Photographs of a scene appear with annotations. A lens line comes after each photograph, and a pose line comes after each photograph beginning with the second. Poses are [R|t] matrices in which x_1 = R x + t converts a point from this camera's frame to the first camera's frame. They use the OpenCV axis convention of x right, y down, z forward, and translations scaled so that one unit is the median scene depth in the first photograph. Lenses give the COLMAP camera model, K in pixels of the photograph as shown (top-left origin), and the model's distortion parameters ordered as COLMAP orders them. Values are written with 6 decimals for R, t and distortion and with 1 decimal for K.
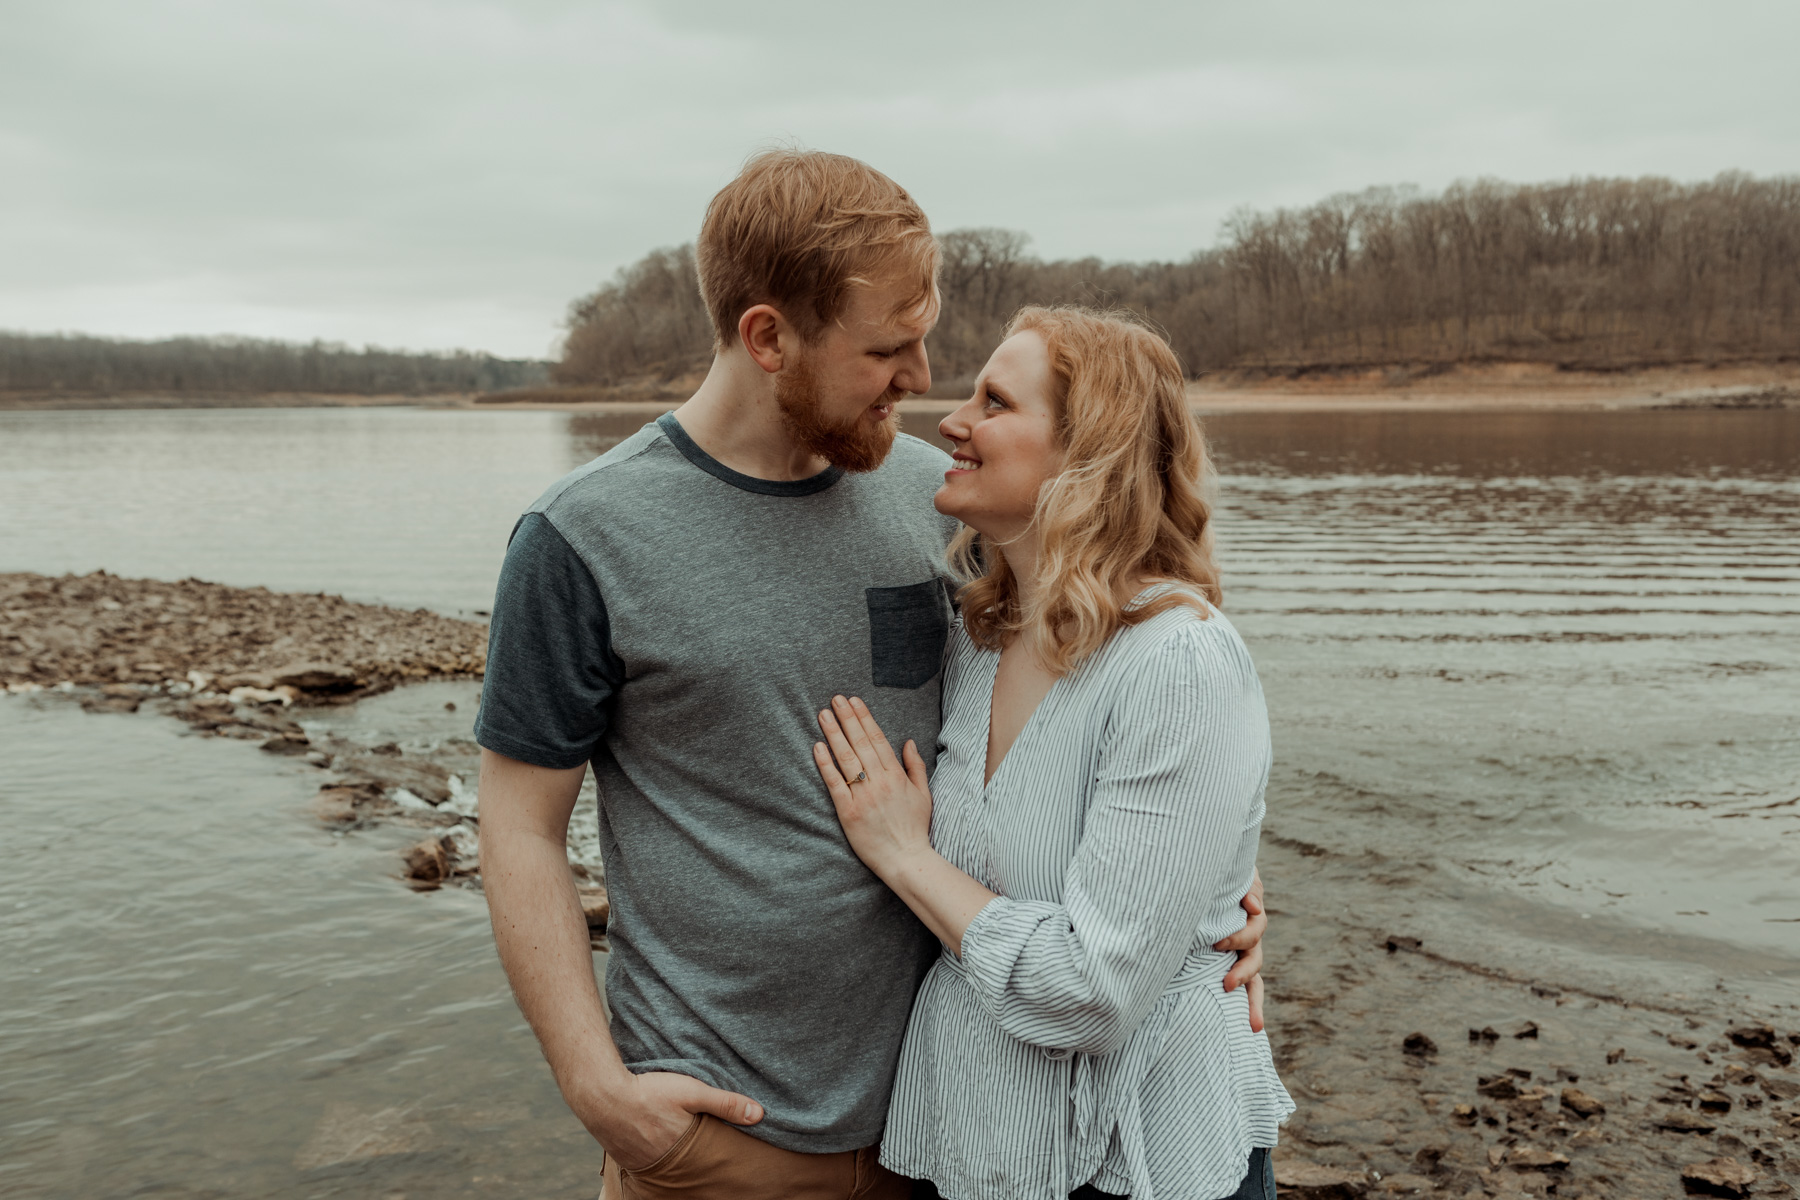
lens RADIAL K [[1846.4, 0, 897.8], [0, 1846.4, 599.3], [0, 0, 1]] dist [-0.028157, 0.023480]
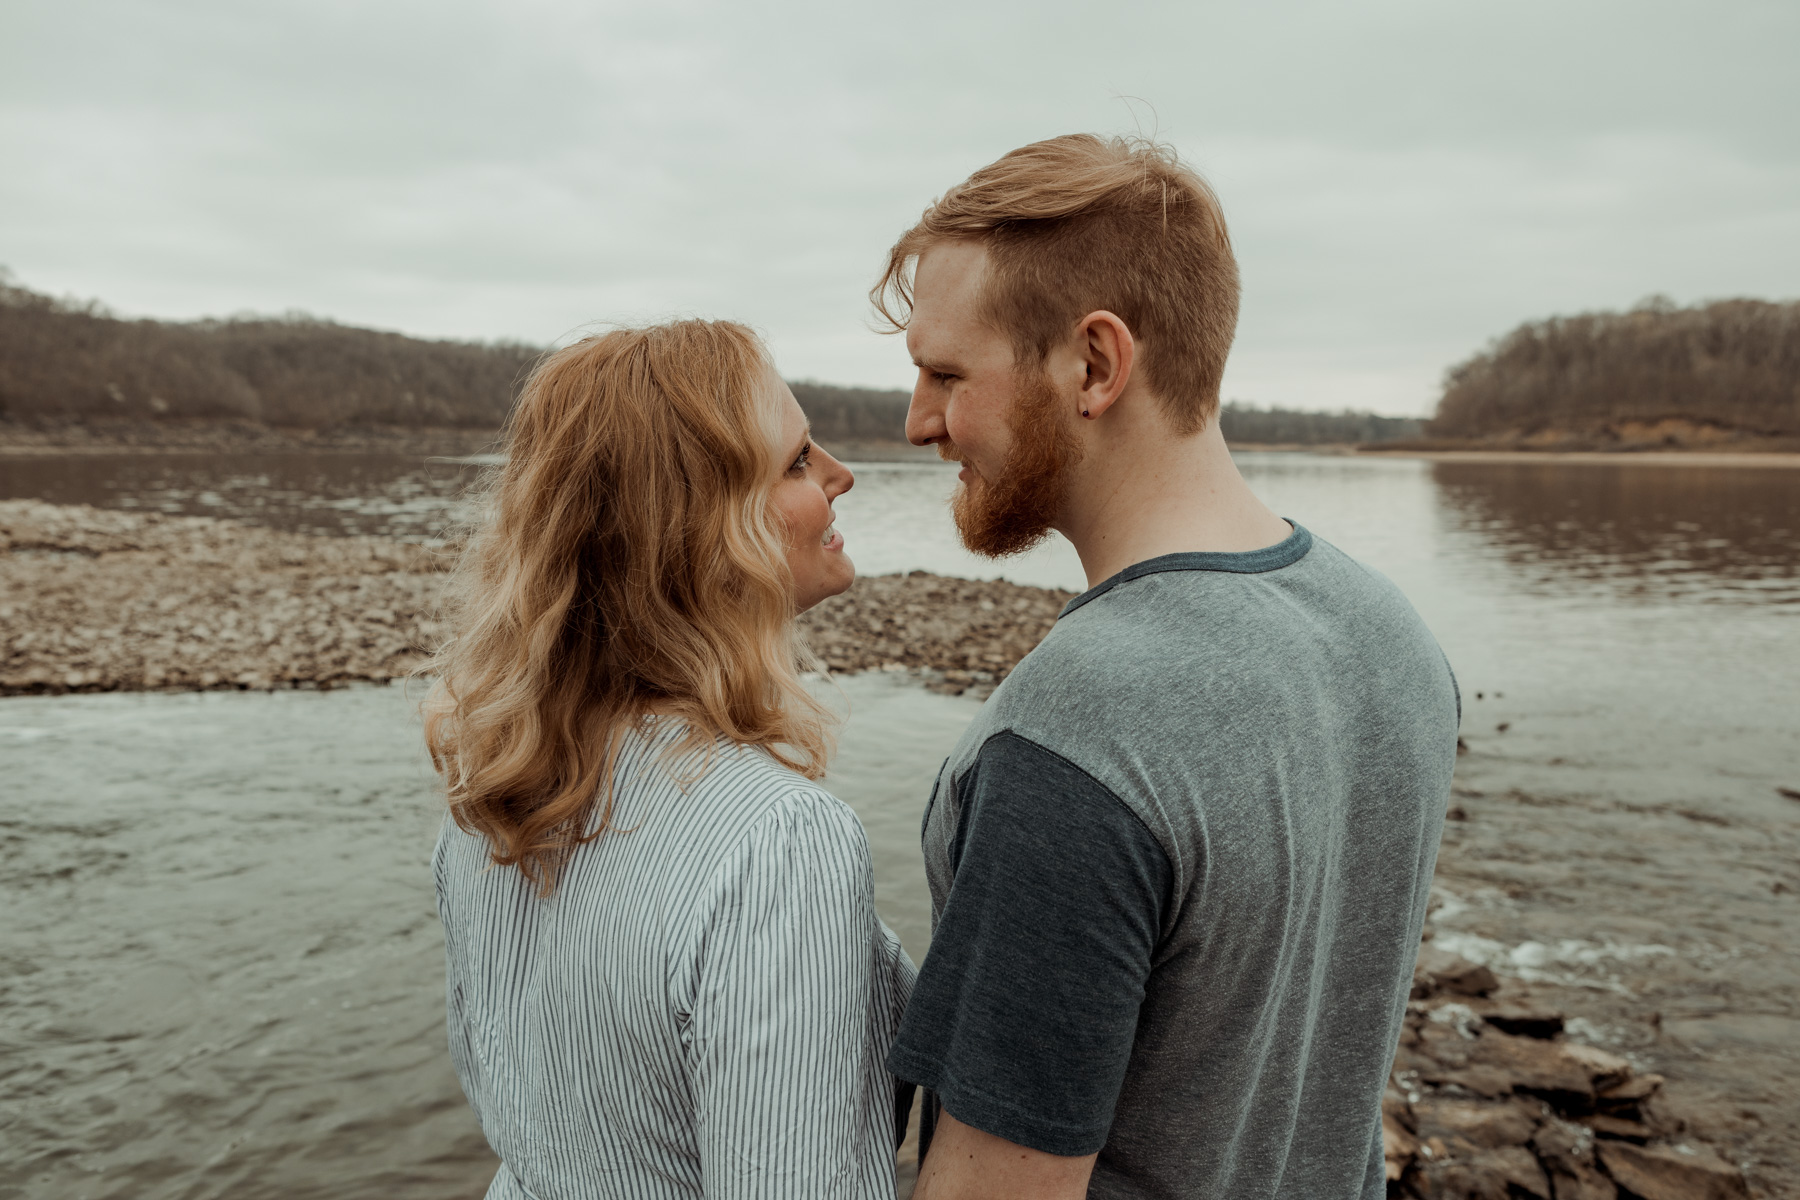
lens RADIAL K [[1488.1, 0, 894.6], [0, 1488.1, 595.2], [0, 0, 1]] dist [-0.001671, 0.008058]
pose [[0.864922, 0.061448, -0.498131, 0.001948], [-0.066042, 0.997781, 0.008411, -0.000512], [0.497542, 0.025622, 0.867061, 0.004141]]
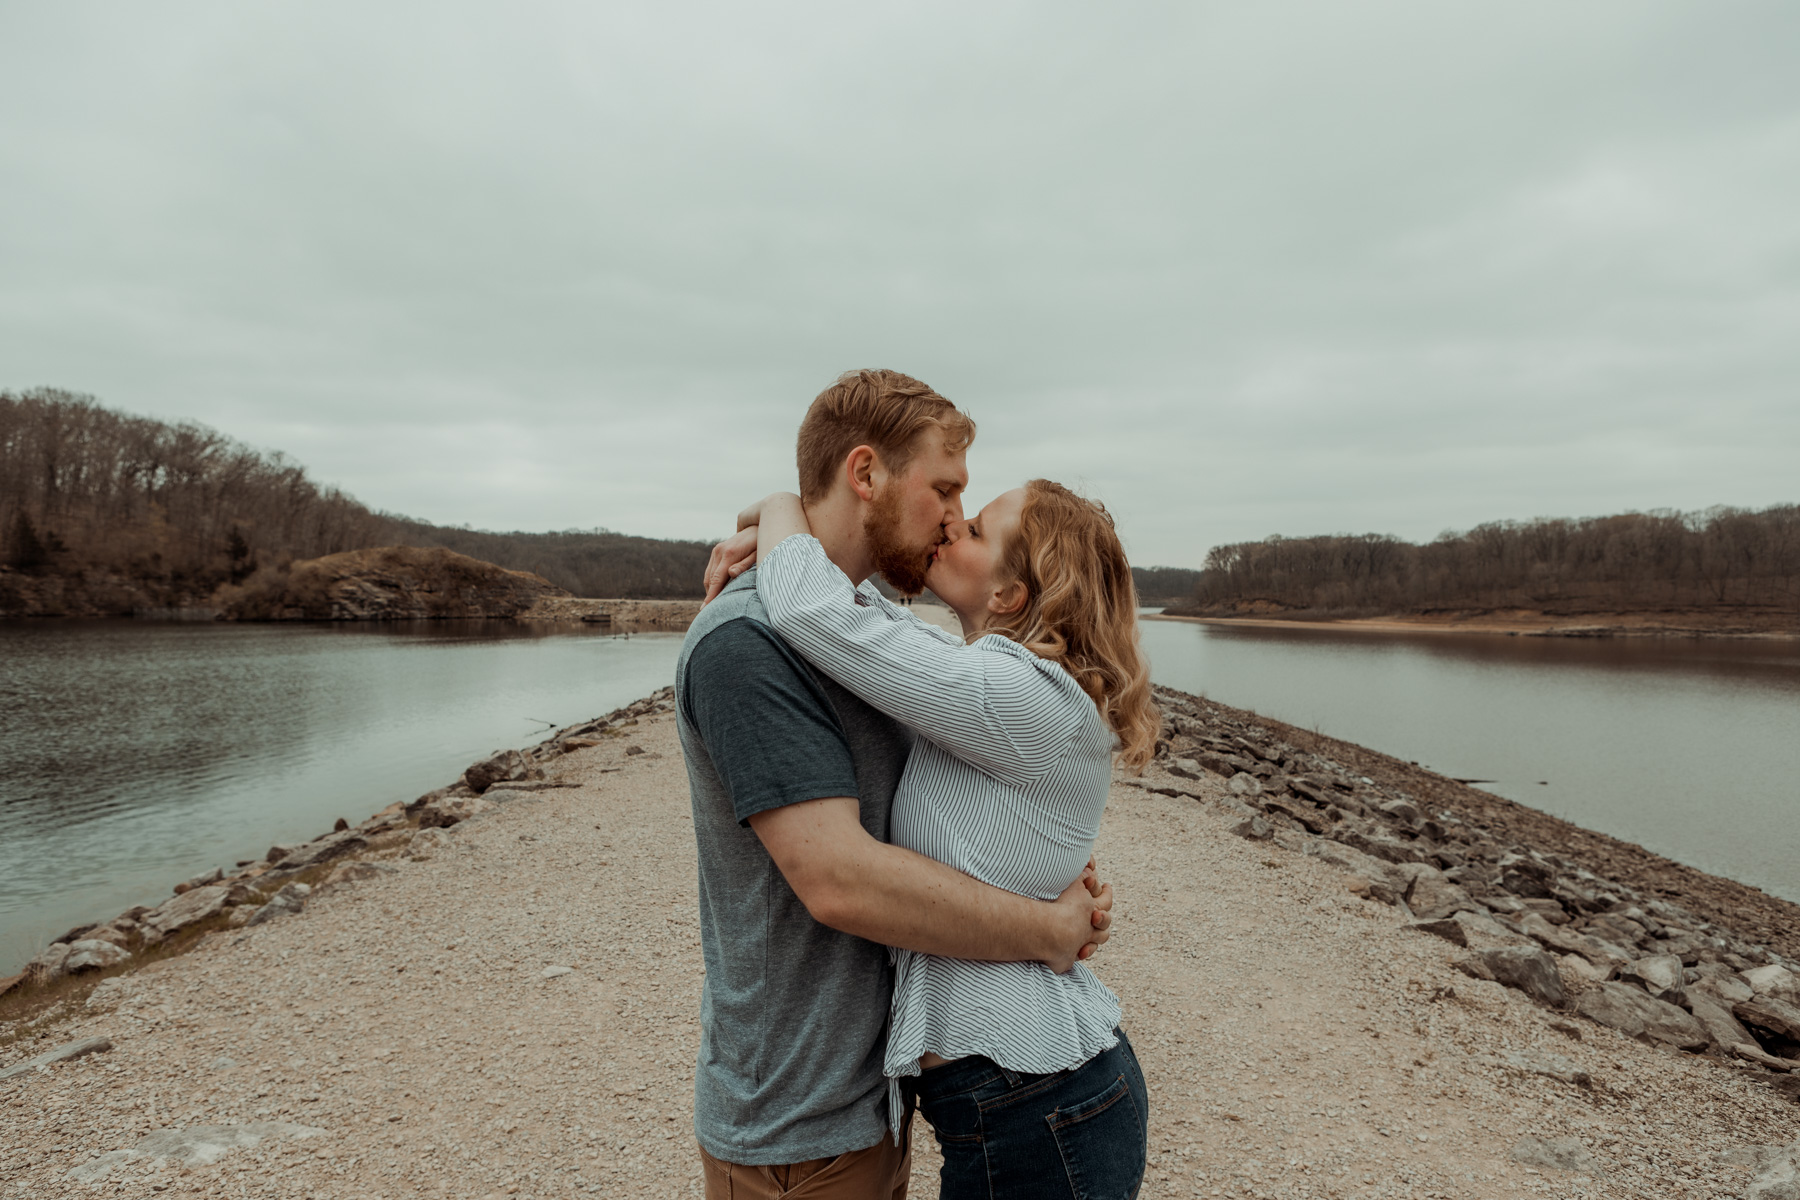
lens RADIAL K [[1219.9, 0, 908.4], [0, 1219.9, 597.5], [0, 0, 1]] dist [-0.030932, 0.037147]
pose [[0.795123, 0.014551, -0.606273, 0.622218], [-0.075031, 0.994392, -0.074536, 0.010517], [0.601789, 0.104755, 0.791756, -0.501901]]
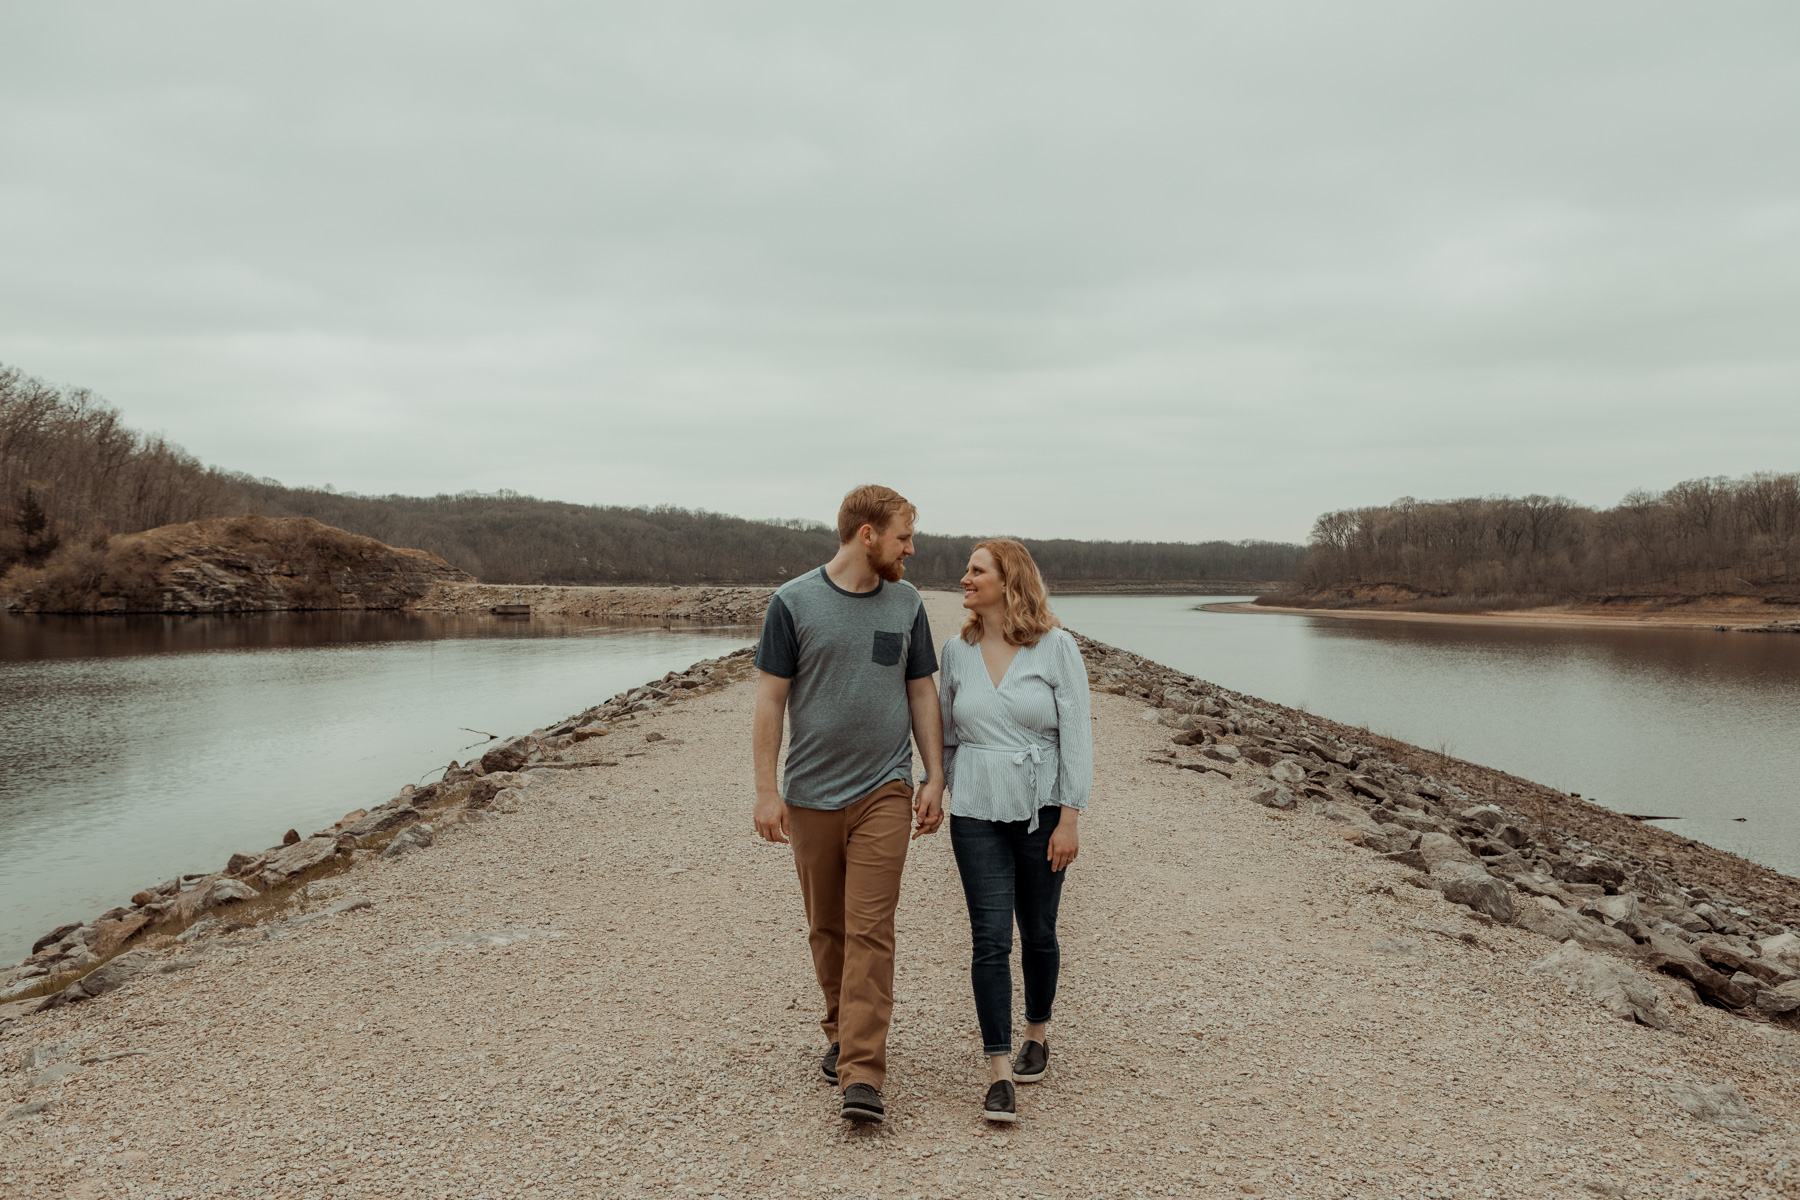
lens RADIAL K [[1629.5, 0, 913.5], [0, 1629.5, 598.6], [0, 0, 1]] dist [0.003870, 0.000451]
pose [[0.793904, 0.019251, -0.607738, 0.629229], [-0.073467, 0.995213, -0.064446, 0.011647], [0.603588, 0.095813, 0.791518, -0.512200]]
